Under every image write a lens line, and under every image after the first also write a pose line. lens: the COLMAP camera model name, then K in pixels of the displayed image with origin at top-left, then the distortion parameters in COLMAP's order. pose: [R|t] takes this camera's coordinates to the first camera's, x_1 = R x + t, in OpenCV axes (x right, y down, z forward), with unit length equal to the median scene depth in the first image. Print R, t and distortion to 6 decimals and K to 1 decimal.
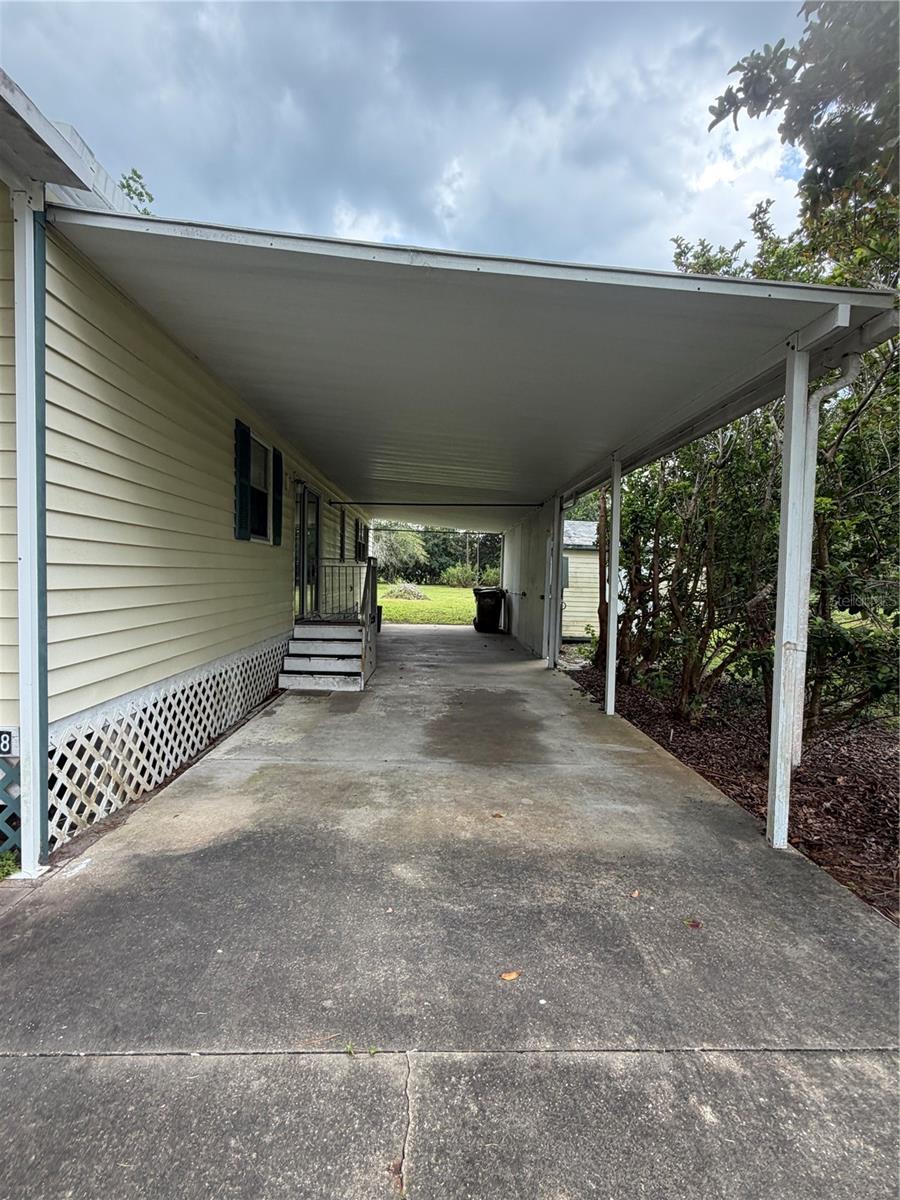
lens RADIAL K [[597.2, 0, 444.7], [0, 597.2, 595.8], [0, 0, 1]] dist [0.002567, -0.000626]
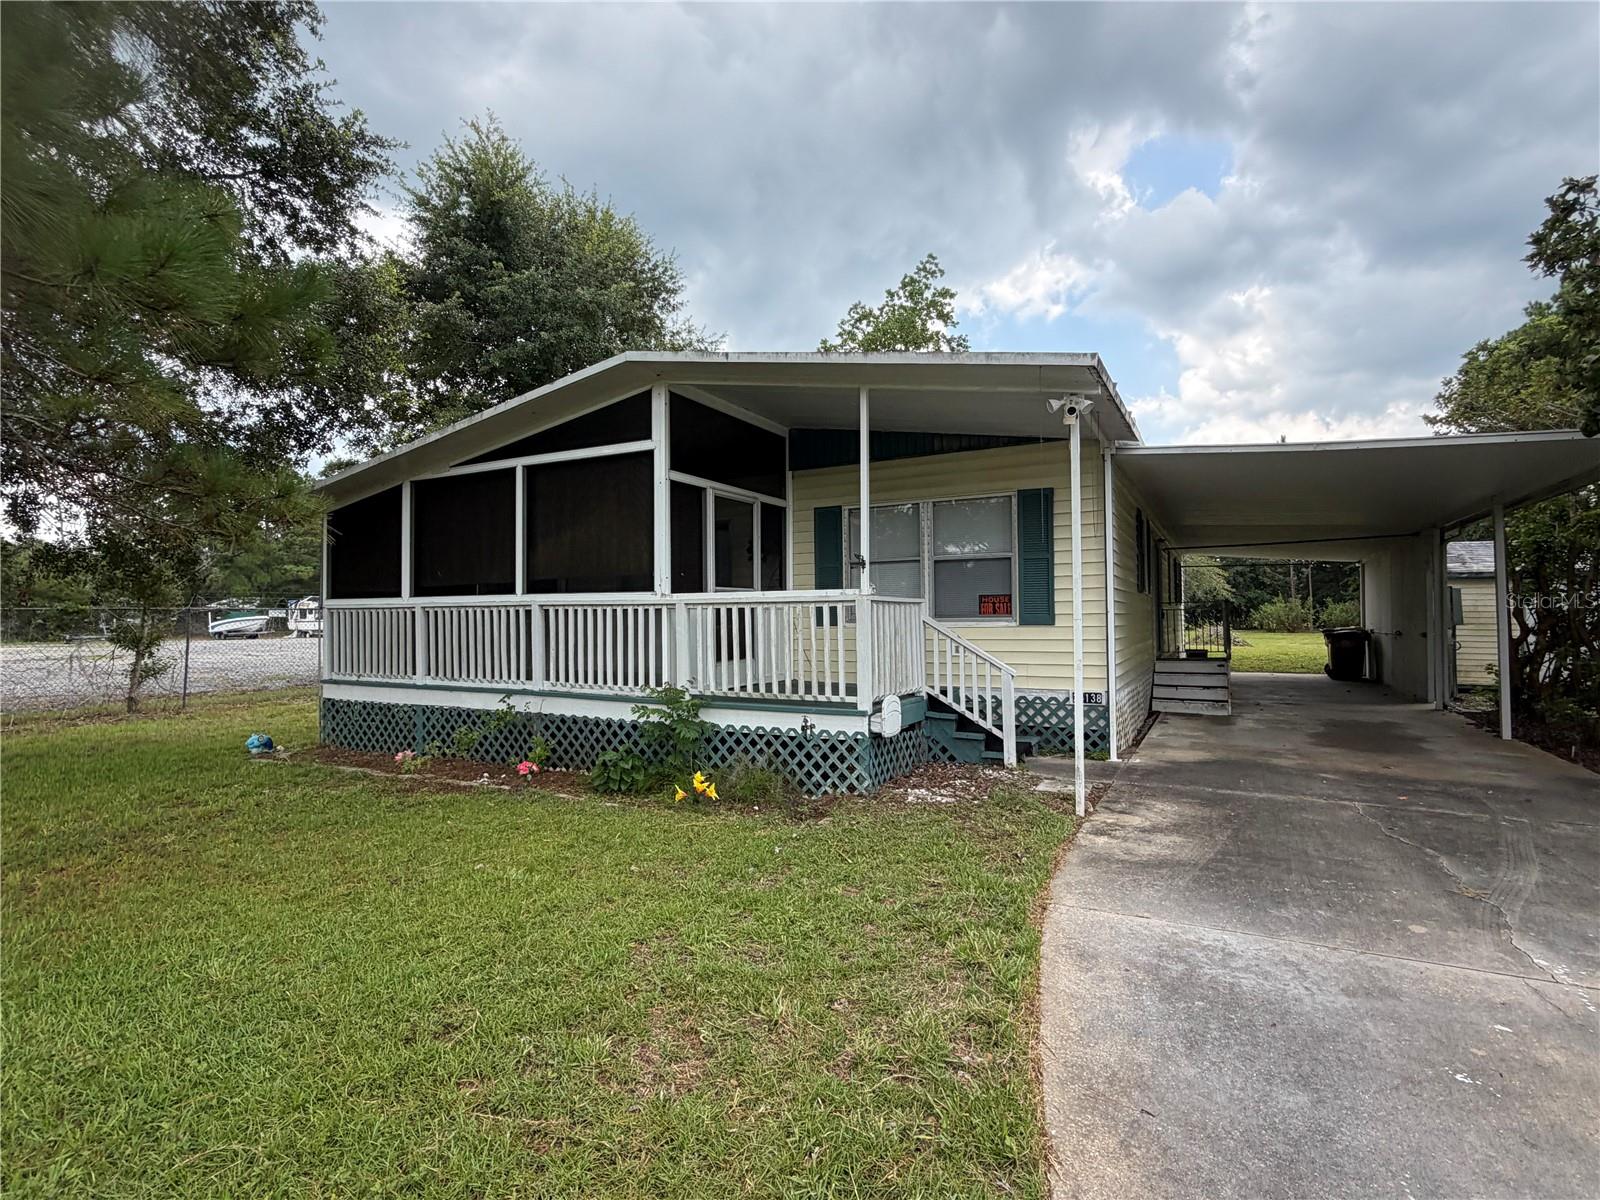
lens RADIAL K [[796.3, 0, 805.7], [0, 796.3, 601.7], [0, 0, 1]] dist [0.002567, -0.000626]
pose [[0.874909, -0.038302, -0.482771, -0.057166], [0.009290, 0.998011, -0.062344, 0.015242], [0.484199, 0.050060, 0.873525, -0.411774]]
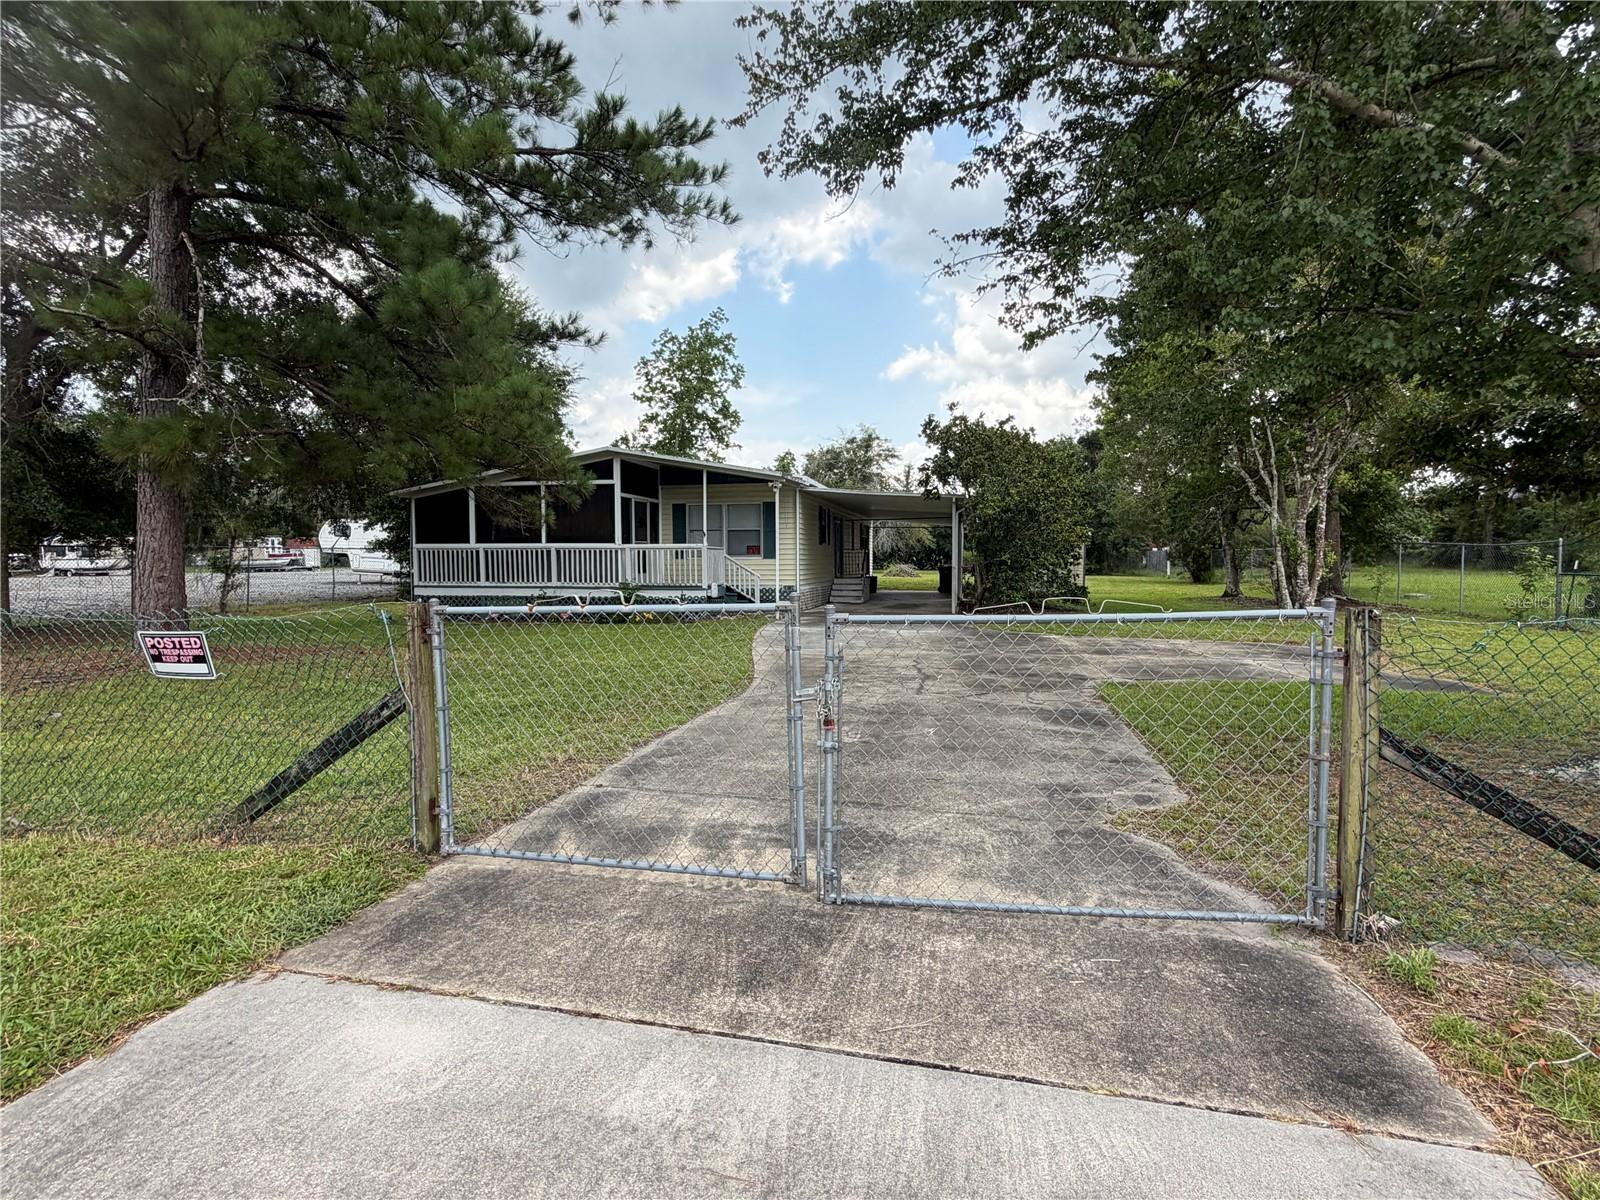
lens RADIAL K [[796.3, 0, 796.4], [0, 796.3, 597.3], [0, 0, 1]] dist [0.002567, -0.000626]
pose [[0.971500, -0.012181, -0.236725, 0.207983], [0.014150, 0.999878, 0.006619, 0.061119], [0.236616, -0.009780, 0.971554, -1.246328]]
